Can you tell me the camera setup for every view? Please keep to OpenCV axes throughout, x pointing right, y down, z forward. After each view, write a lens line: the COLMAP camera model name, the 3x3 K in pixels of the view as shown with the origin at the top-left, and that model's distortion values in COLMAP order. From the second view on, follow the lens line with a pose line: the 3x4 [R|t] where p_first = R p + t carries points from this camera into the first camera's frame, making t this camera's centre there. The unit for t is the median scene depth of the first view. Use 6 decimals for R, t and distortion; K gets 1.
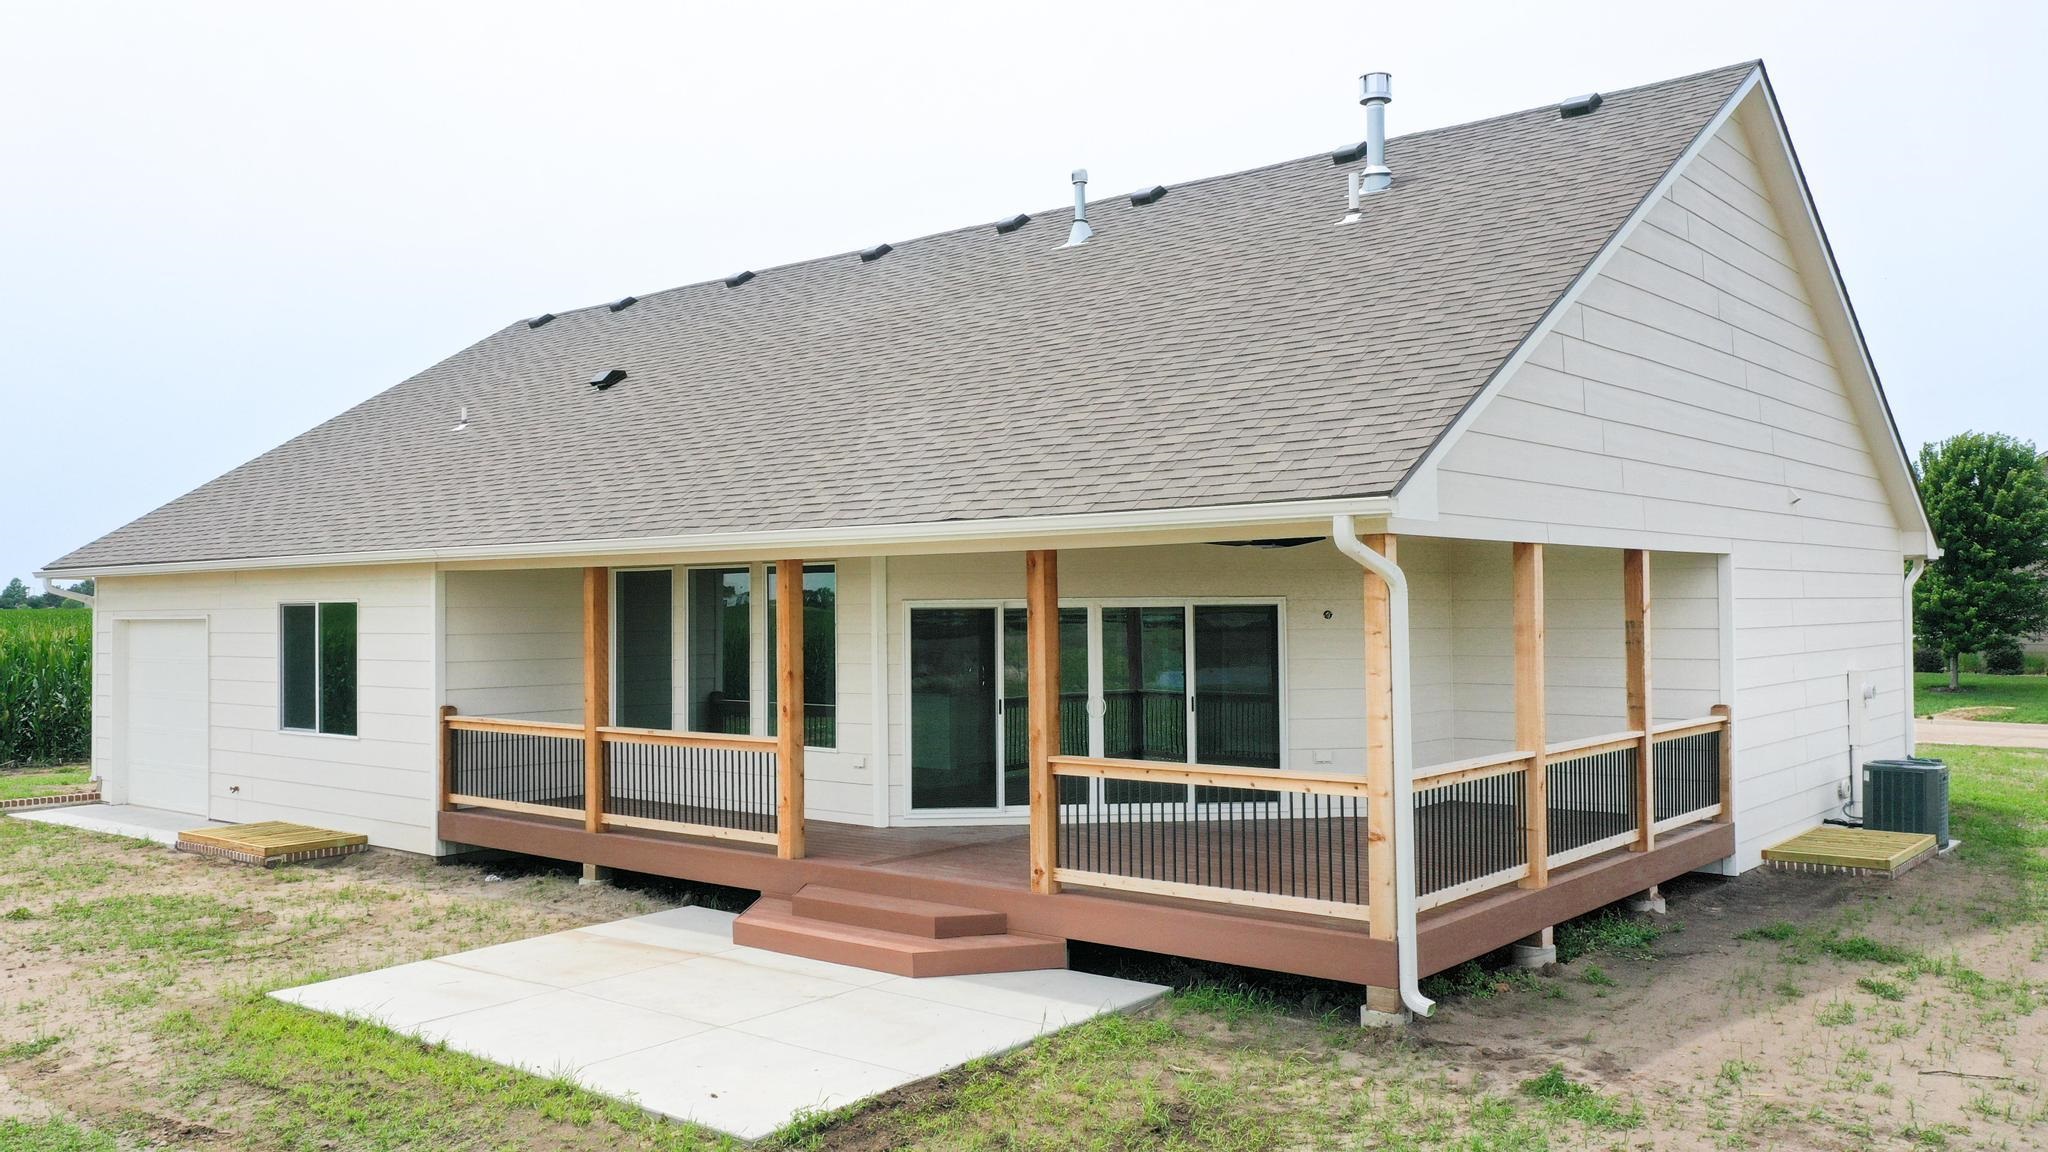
lens RADIAL K [[1623.5, 0, 1021.2], [0, 1623.5, 571.9], [0, 0, 1]] dist [0.014177, 0.008234]
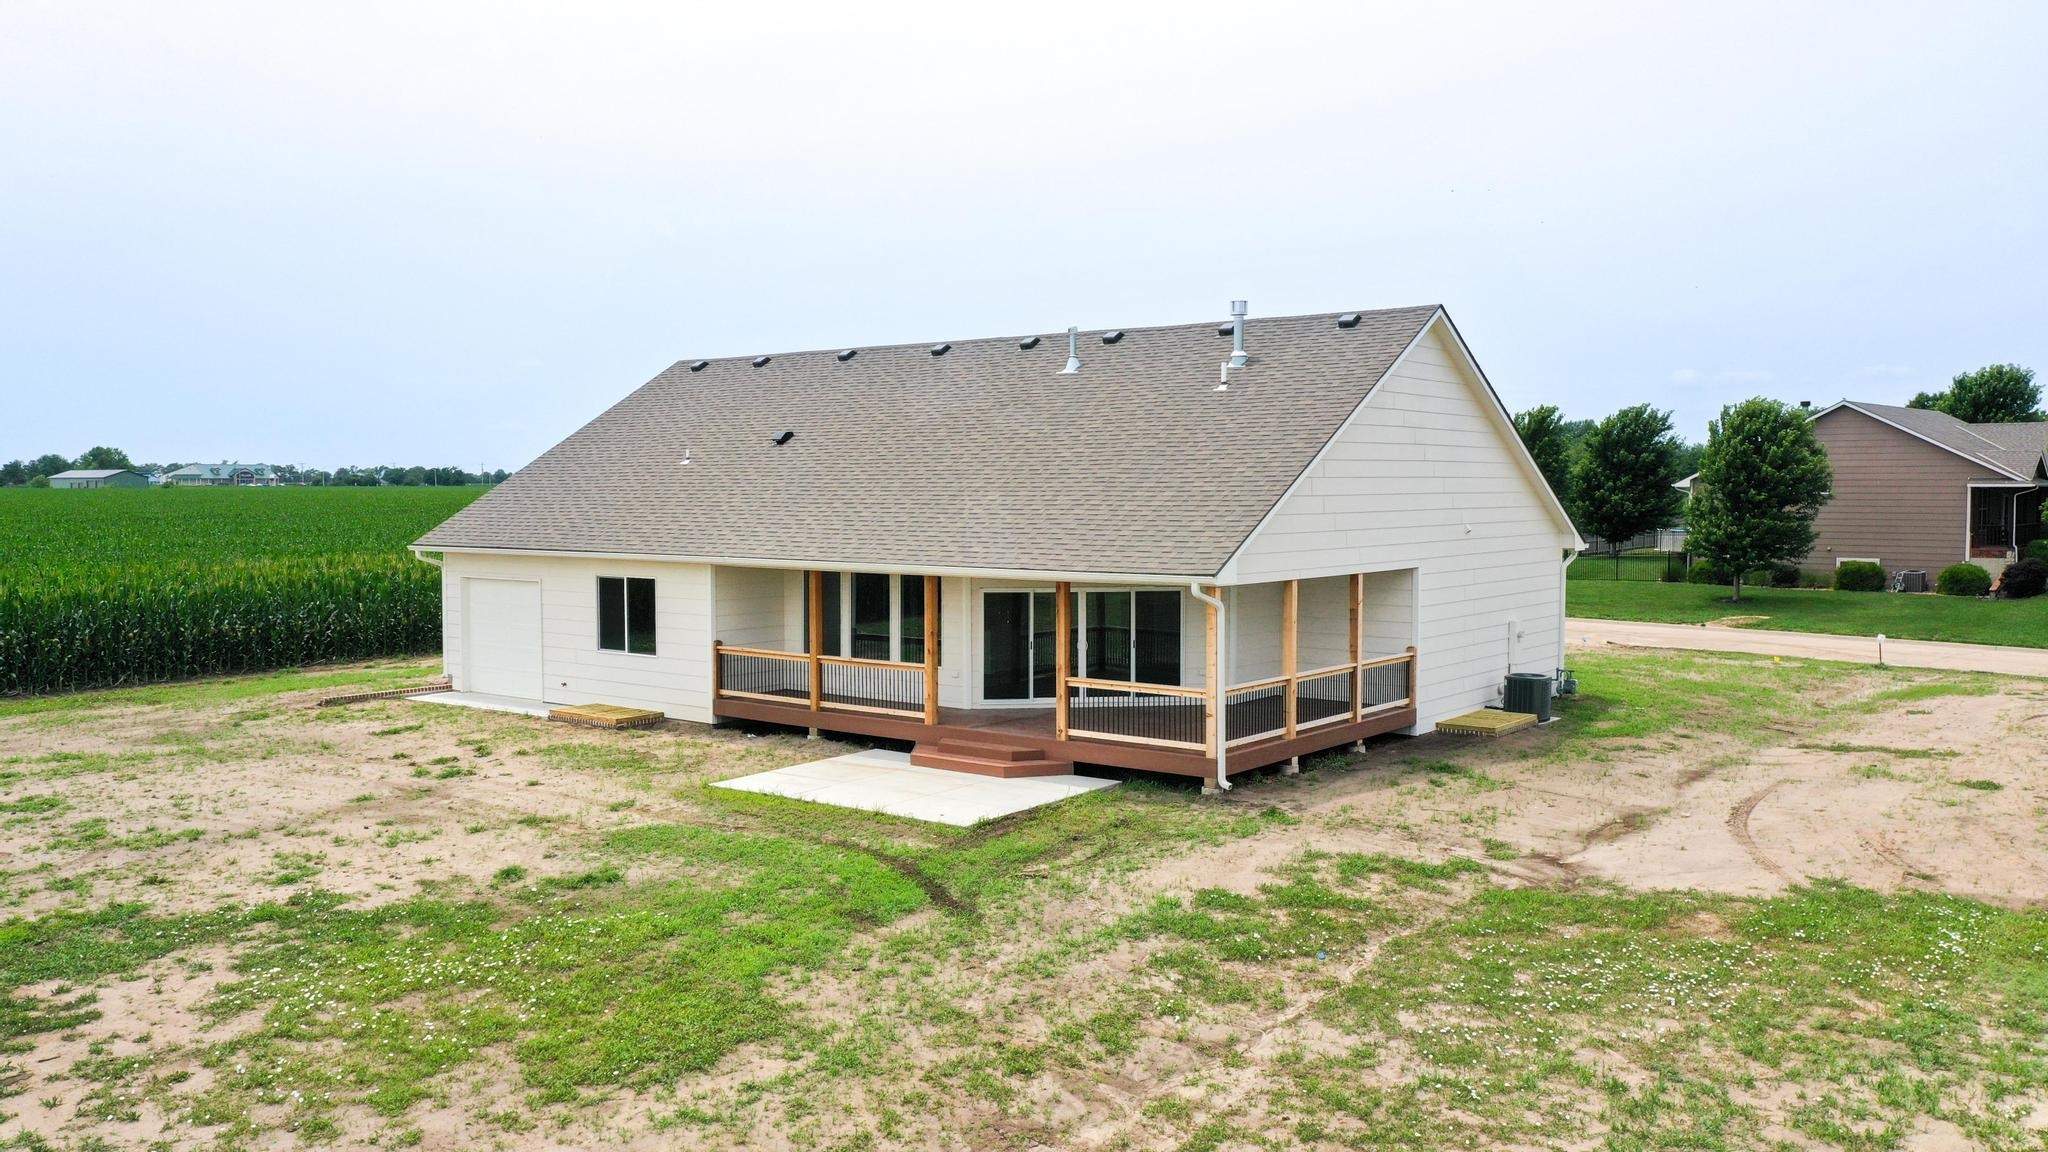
lens RADIAL K [[1623.5, 0, 1021.2], [0, 1623.5, 582.4], [0, 0, 1]] dist [0.014177, 0.008234]
pose [[0.999530, 0.005685, 0.030128, -0.082674], [-0.008102, 0.996703, 0.080727, -0.142327], [-0.029570, -0.080933, 0.996281, -0.868486]]
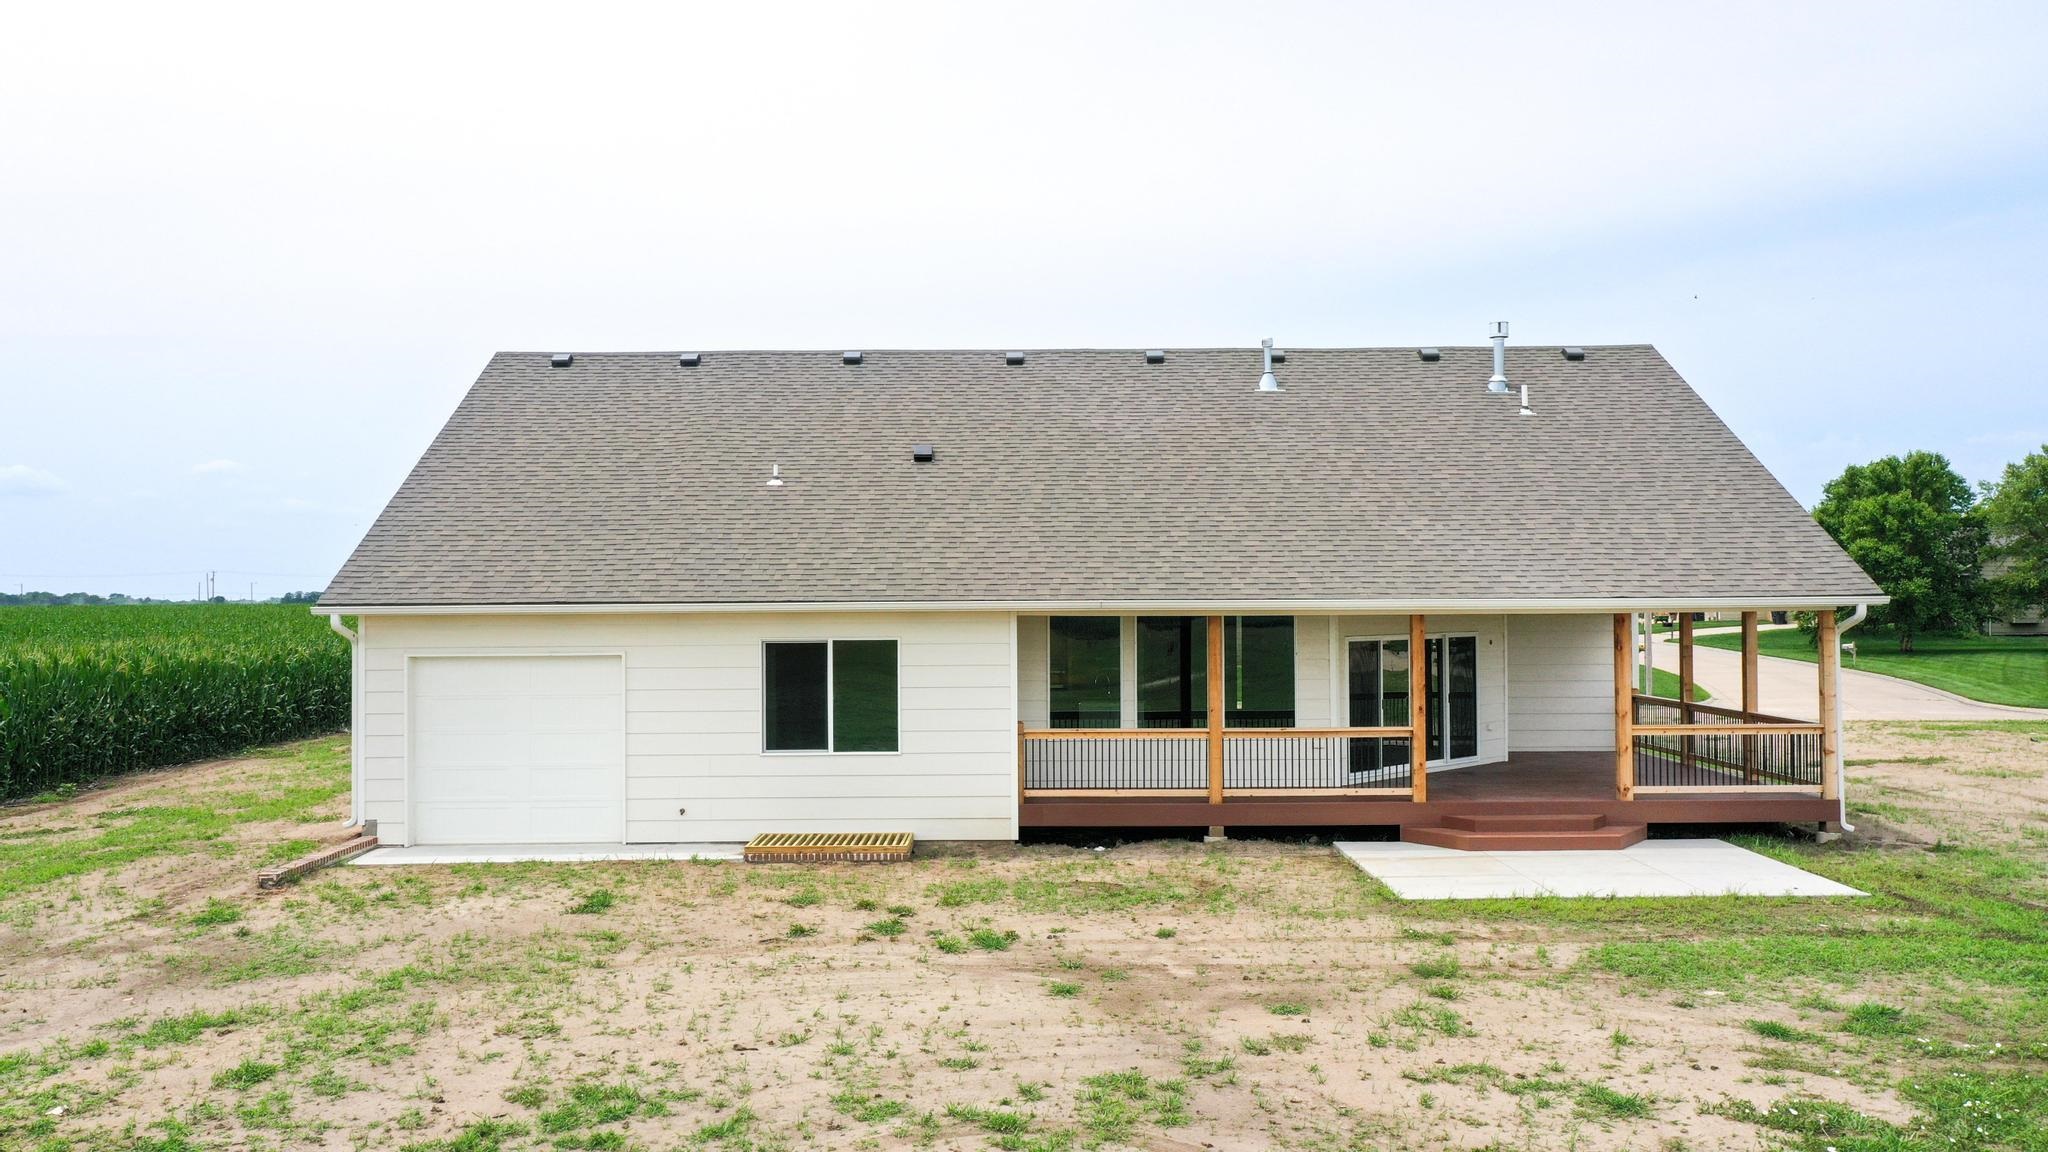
lens RADIAL K [[1623.5, 0, 1018.8], [0, 1623.5, 569.6], [0, 0, 1]] dist [0.014177, 0.008234]
pose [[0.766061, 0.014874, 0.642596, -1.311714], [-0.014152, 0.999880, -0.006274, -0.032475], [-0.642612, -0.004288, 0.766180, 0.026488]]
